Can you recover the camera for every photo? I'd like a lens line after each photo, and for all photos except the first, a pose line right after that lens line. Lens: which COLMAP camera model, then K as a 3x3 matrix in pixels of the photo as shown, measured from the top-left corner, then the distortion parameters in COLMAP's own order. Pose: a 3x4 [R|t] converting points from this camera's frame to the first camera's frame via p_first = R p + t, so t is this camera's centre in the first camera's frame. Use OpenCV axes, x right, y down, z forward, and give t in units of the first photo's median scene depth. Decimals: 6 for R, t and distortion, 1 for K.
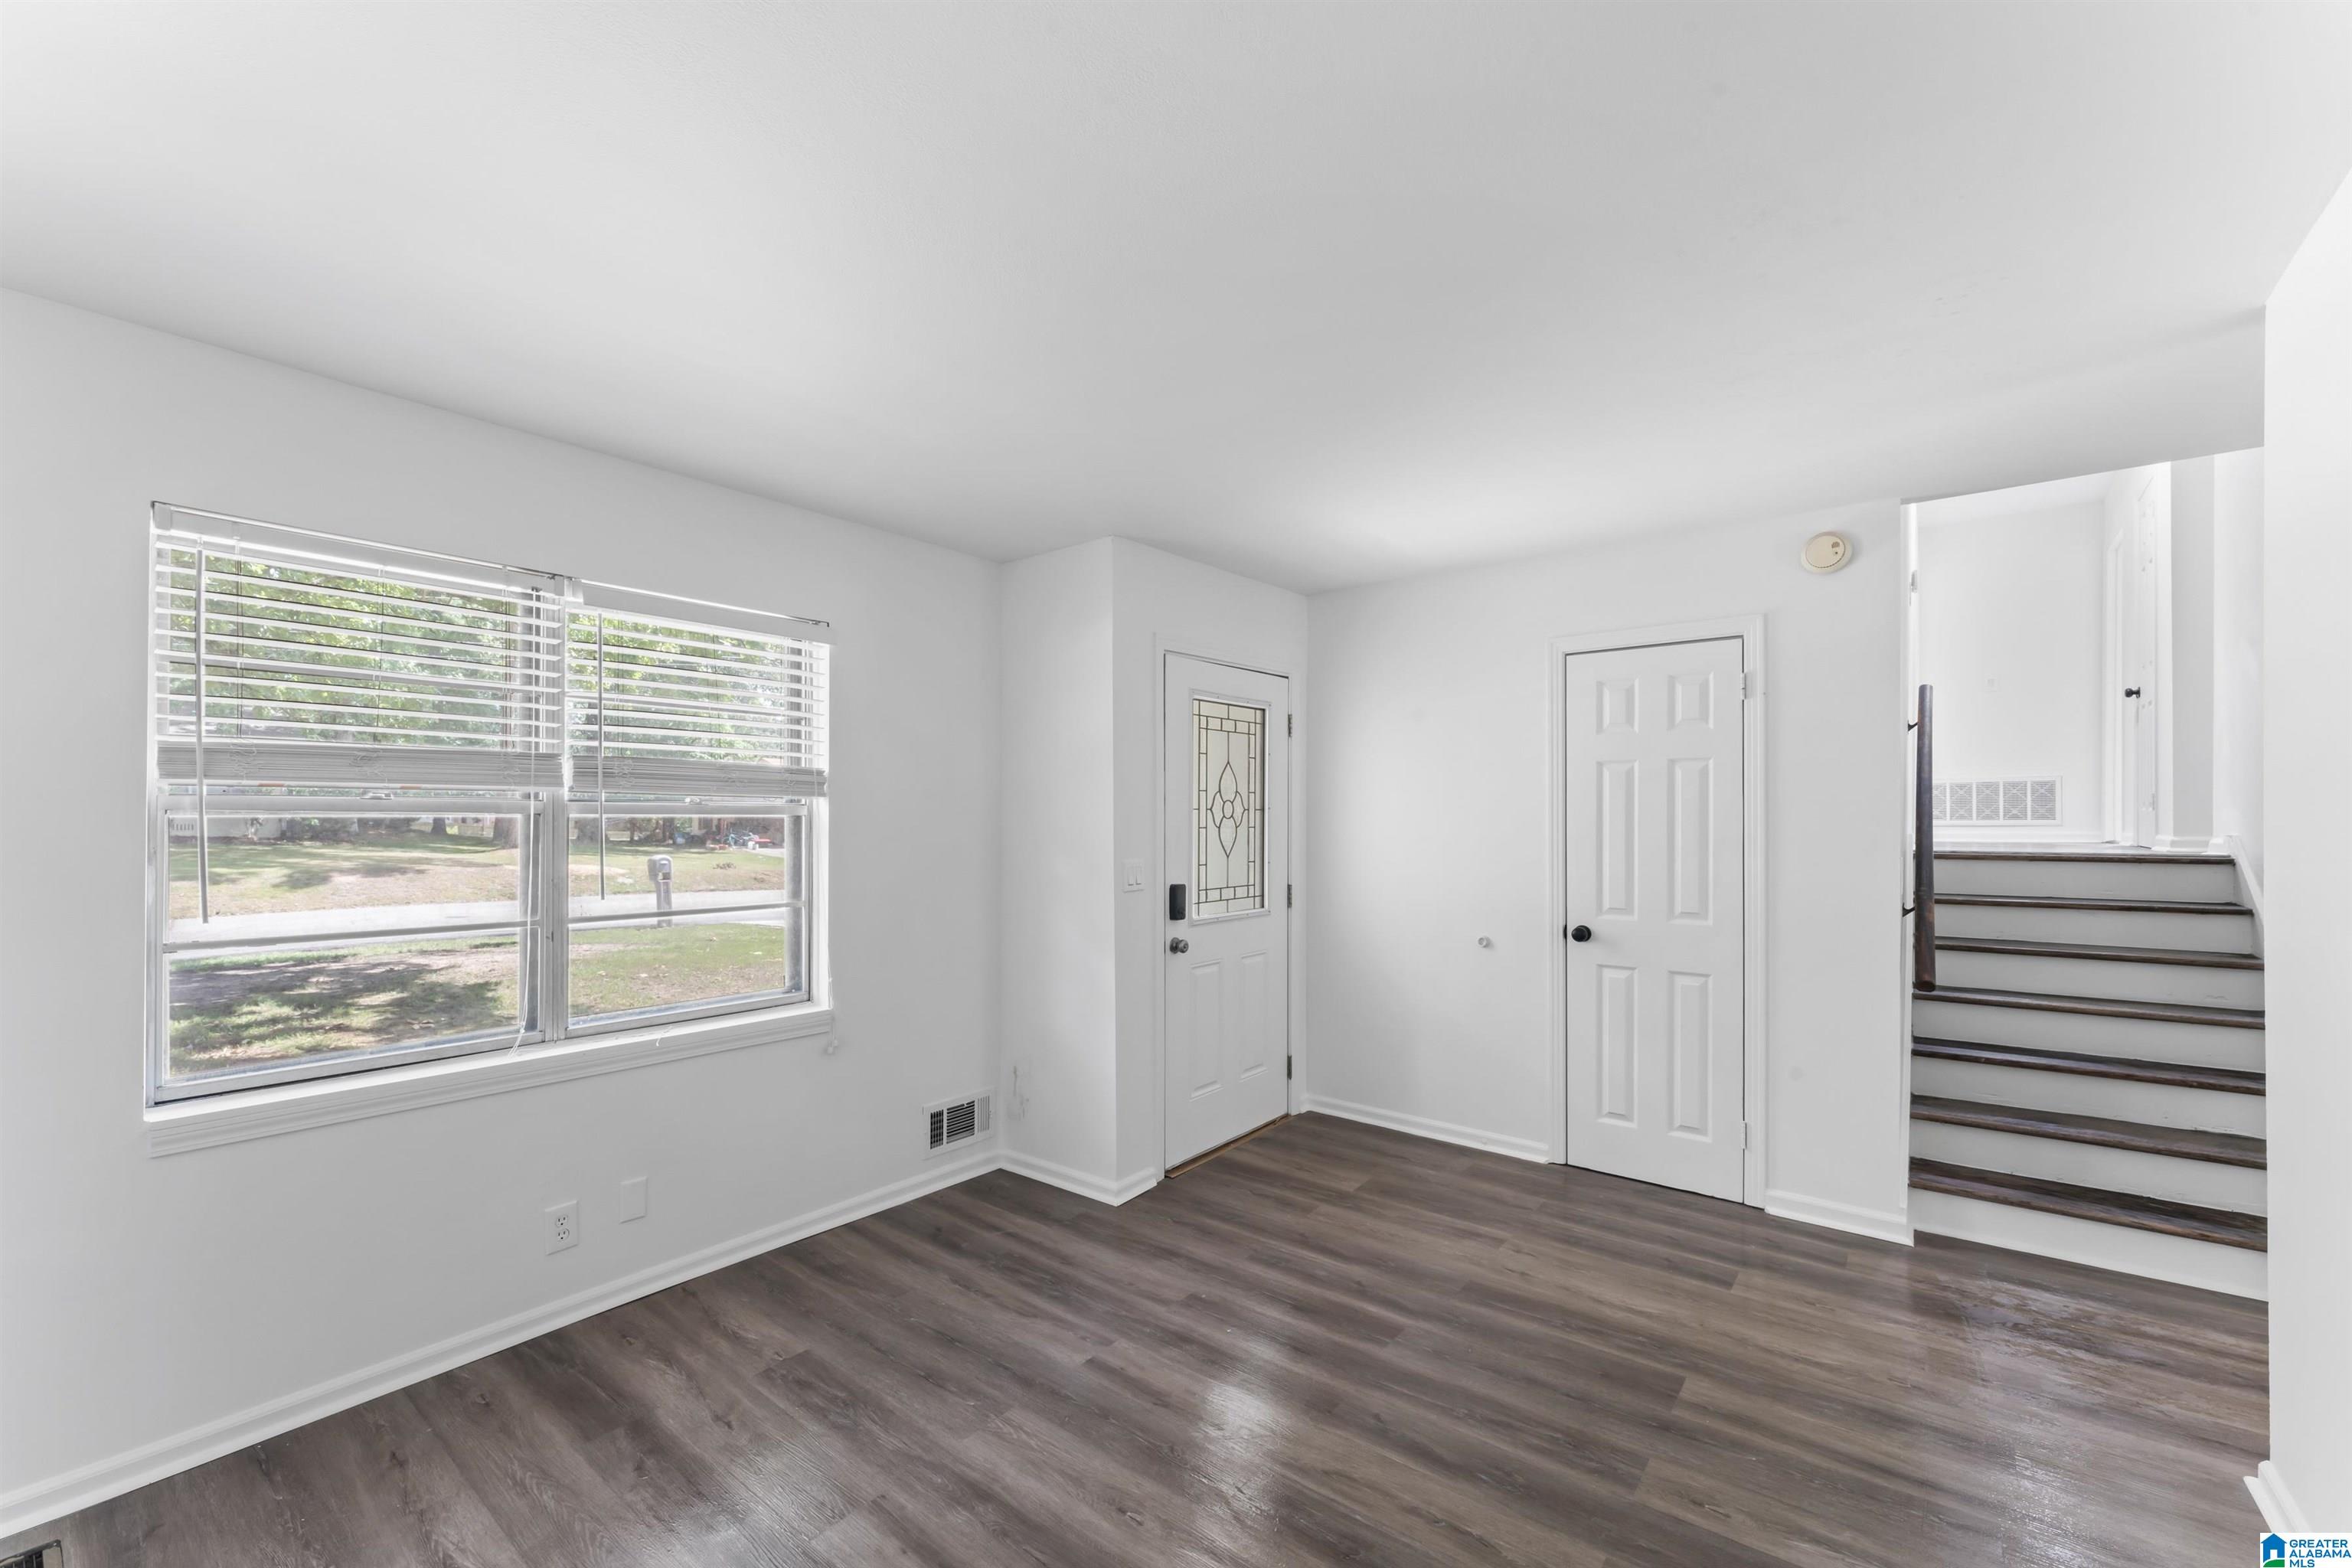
lens RADIAL K [[956.8, 0, 1171.1], [0, 956.8, 813.1], [0, 0, 1]] dist [0.002143, 0.000115]
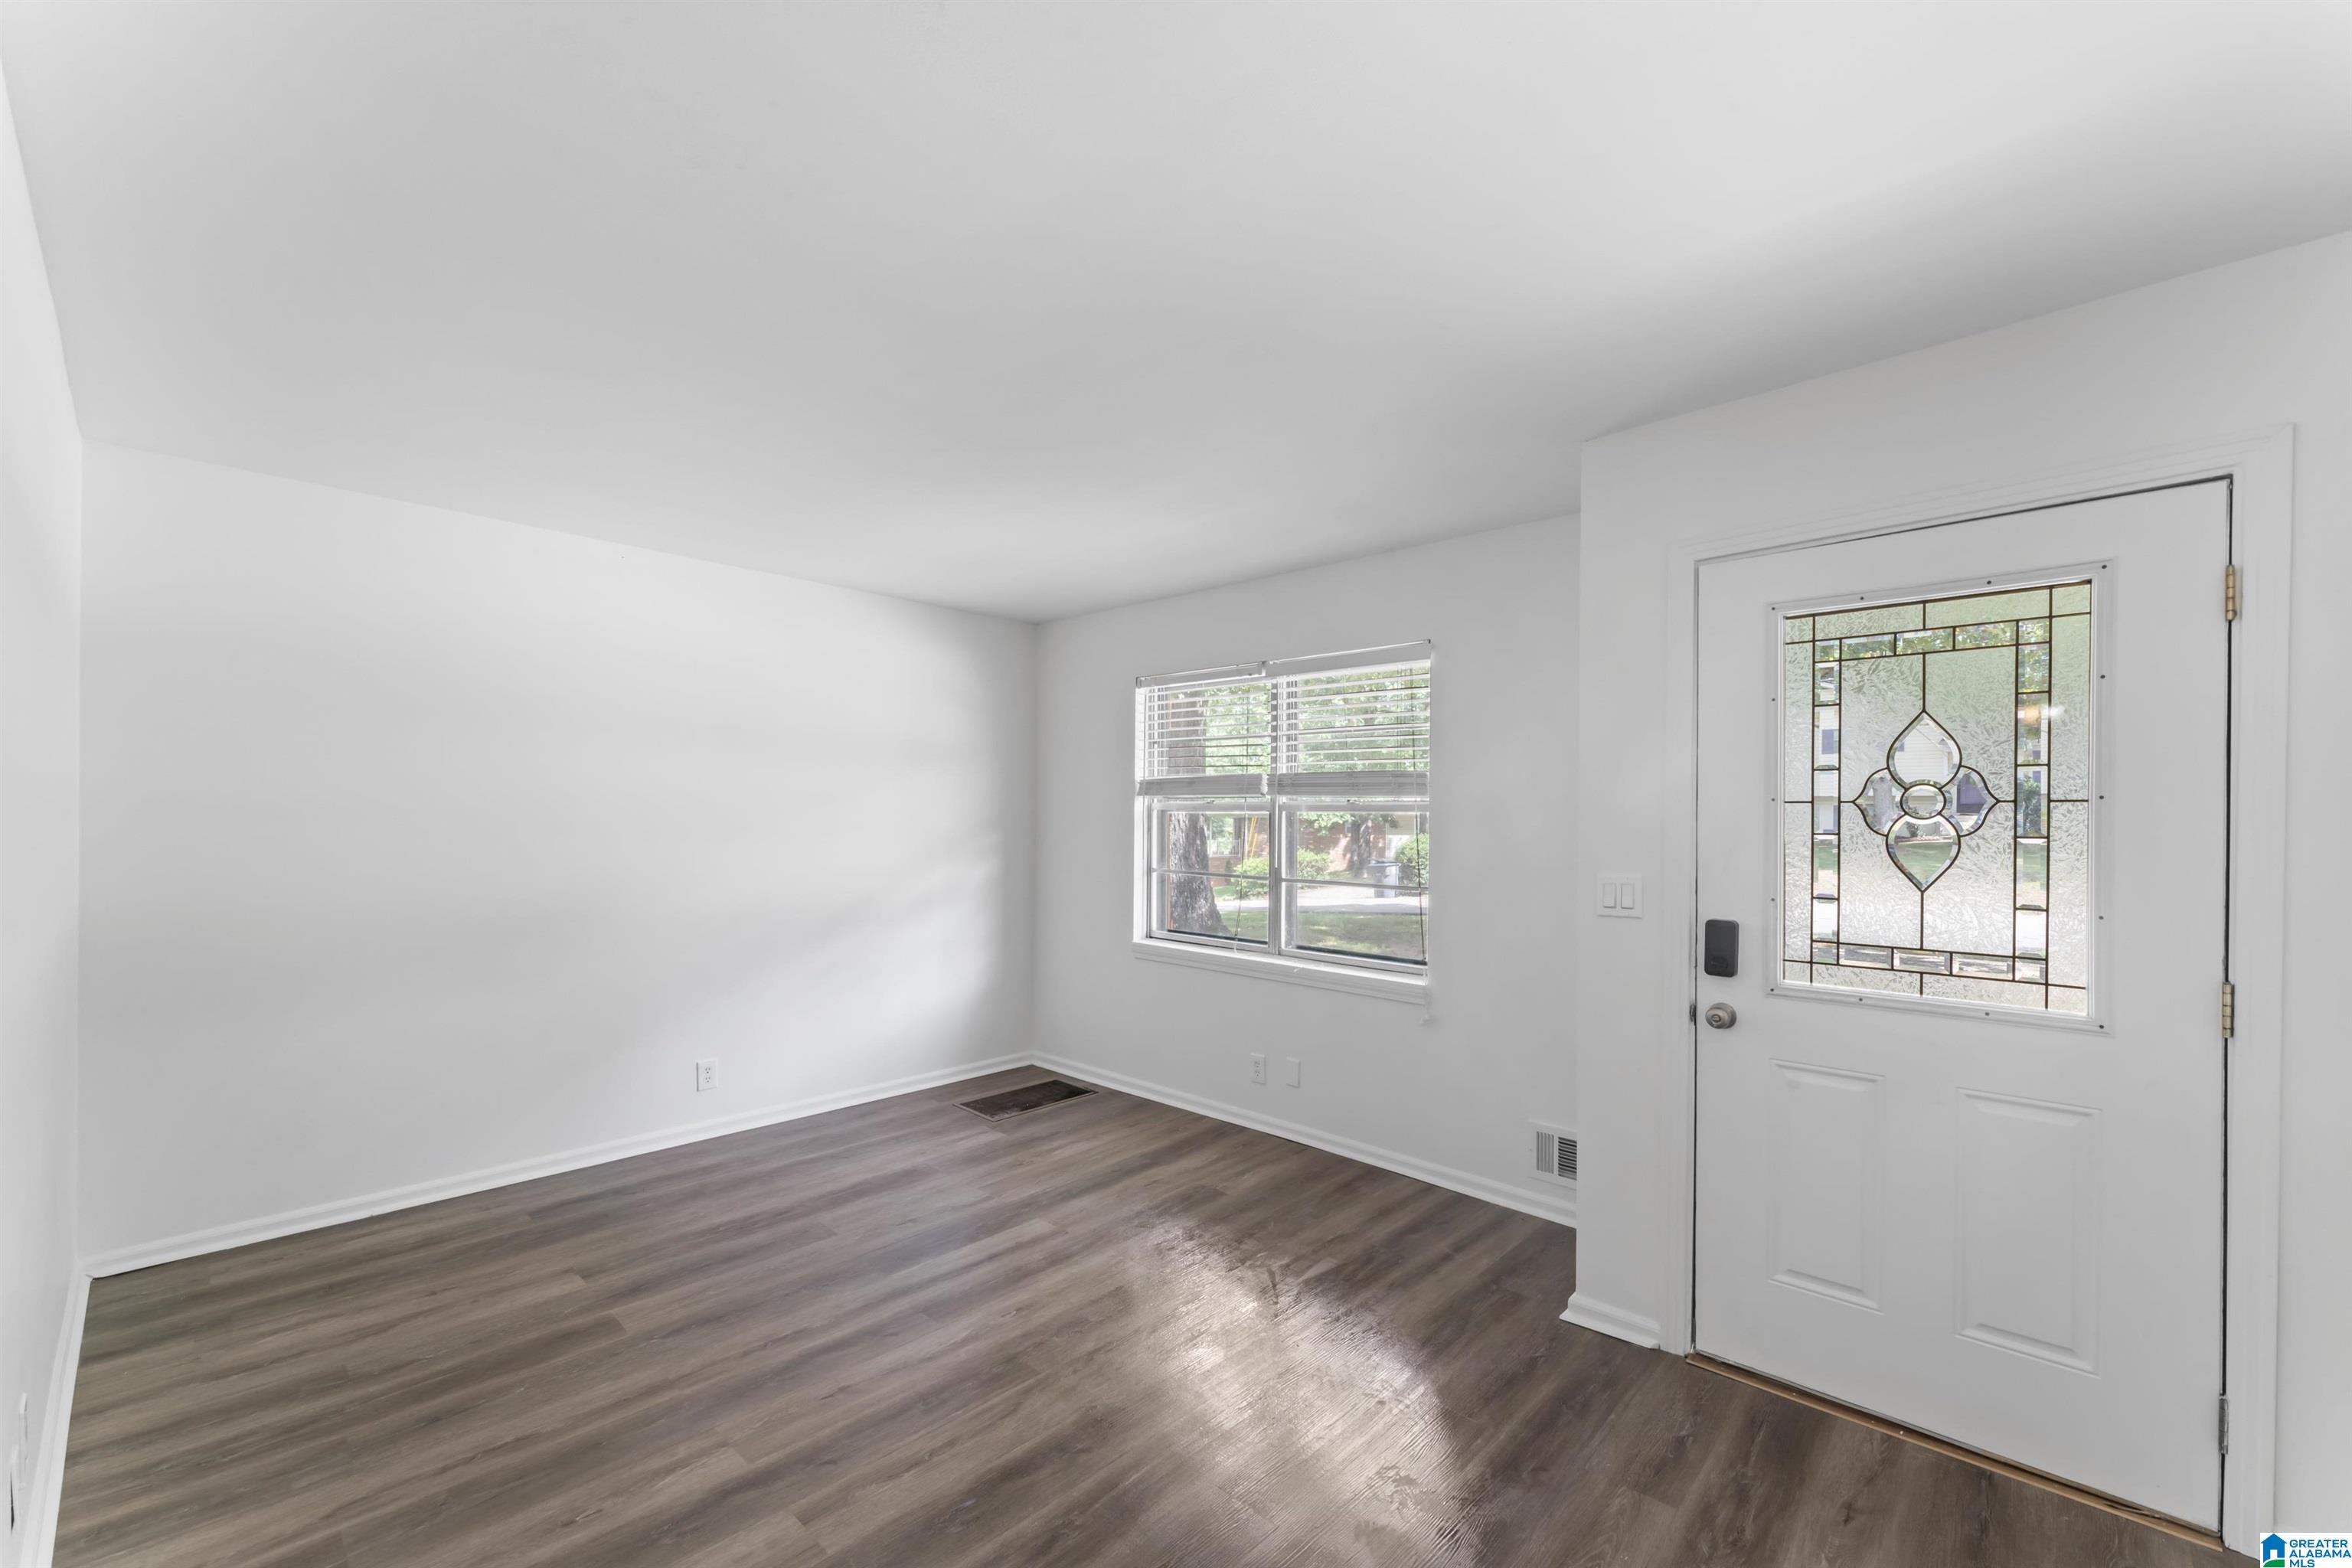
lens RADIAL K [[956.8, 0, 1171.1], [0, 956.8, 813.1], [0, 0, 1]] dist [0.002143, 0.000115]
pose [[-0.087830, -0.000960, -0.996135, 0.795169], [-0.002197, 0.999997, -0.000770, 0.004338], [0.996133, 0.002121, -0.087832, 0.810204]]
